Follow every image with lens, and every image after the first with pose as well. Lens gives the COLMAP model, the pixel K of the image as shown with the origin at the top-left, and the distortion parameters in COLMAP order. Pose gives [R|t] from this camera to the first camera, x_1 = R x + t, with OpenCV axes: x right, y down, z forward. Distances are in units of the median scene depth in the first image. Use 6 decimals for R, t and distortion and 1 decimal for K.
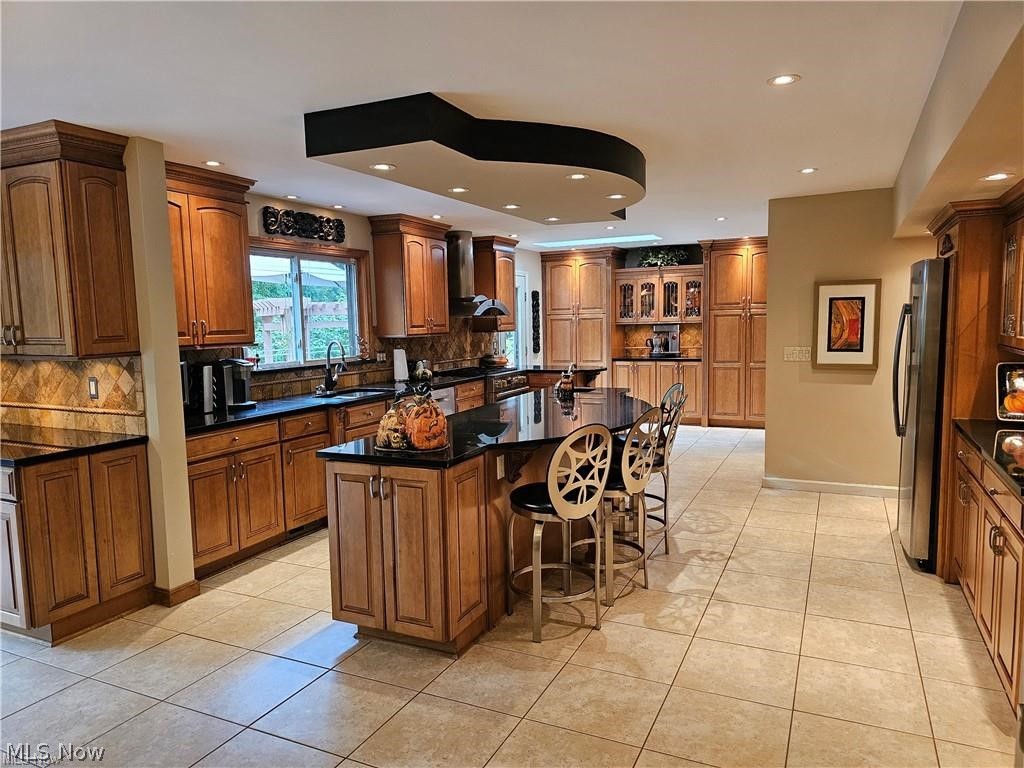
lens RADIAL K [[690.6, 0, 516.1], [0, 690.6, 386.5], [0, 0, 1]] dist [0.061993, -0.050480]
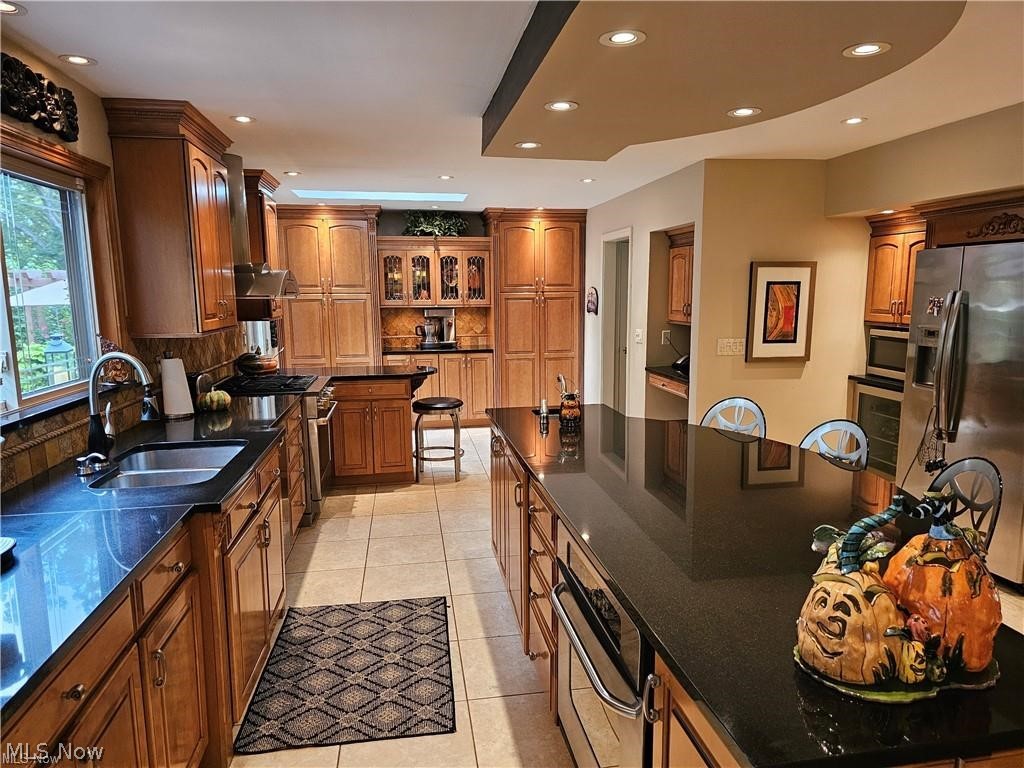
lens RADIAL K [[690.6, 0, 517.4], [0, 690.6, 389.0], [0, 0, 1]] dist [0.061993, -0.050480]
pose [[0.820230, -0.068467, 0.567921, -0.262100], [0.048606, 0.997563, 0.050063, -0.044557], [-0.569965, -0.013459, 0.821559, 0.396430]]
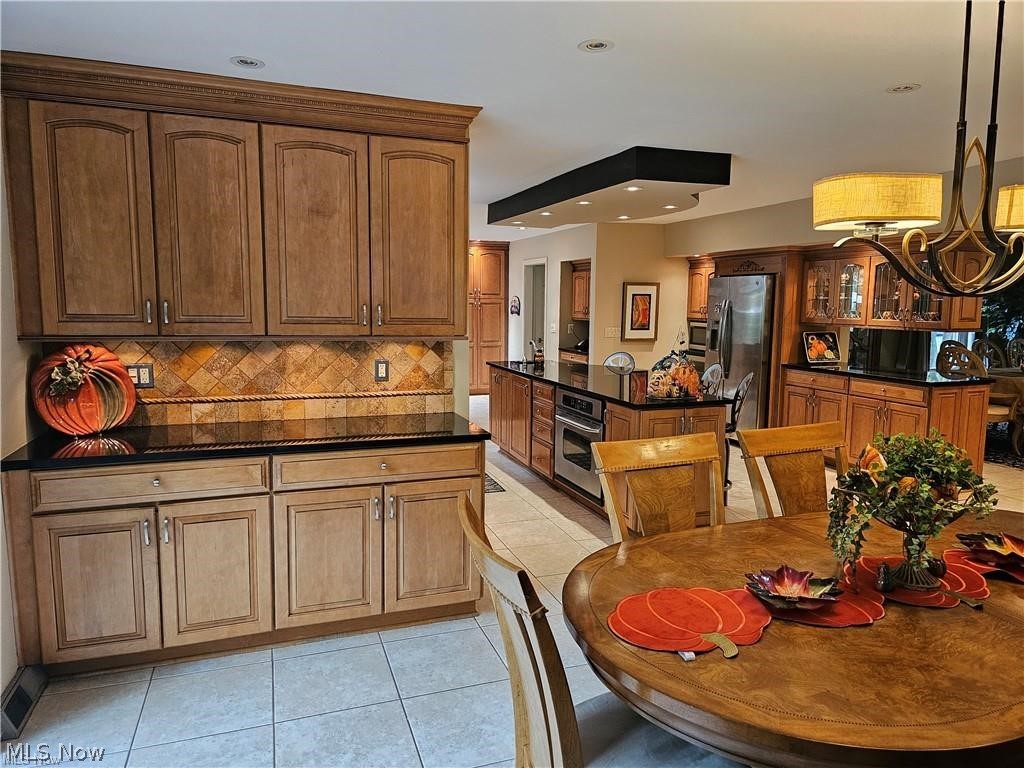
lens RADIAL K [[690.6, 0, 503.9], [0, 690.6, 386.3], [0, 0, 1]] dist [0.061993, -0.050480]
pose [[0.712833, -0.064884, 0.698326, -0.673861], [0.052015, 0.997860, 0.039619, -0.002832], [-0.699402, 0.008082, 0.714683, 0.119377]]
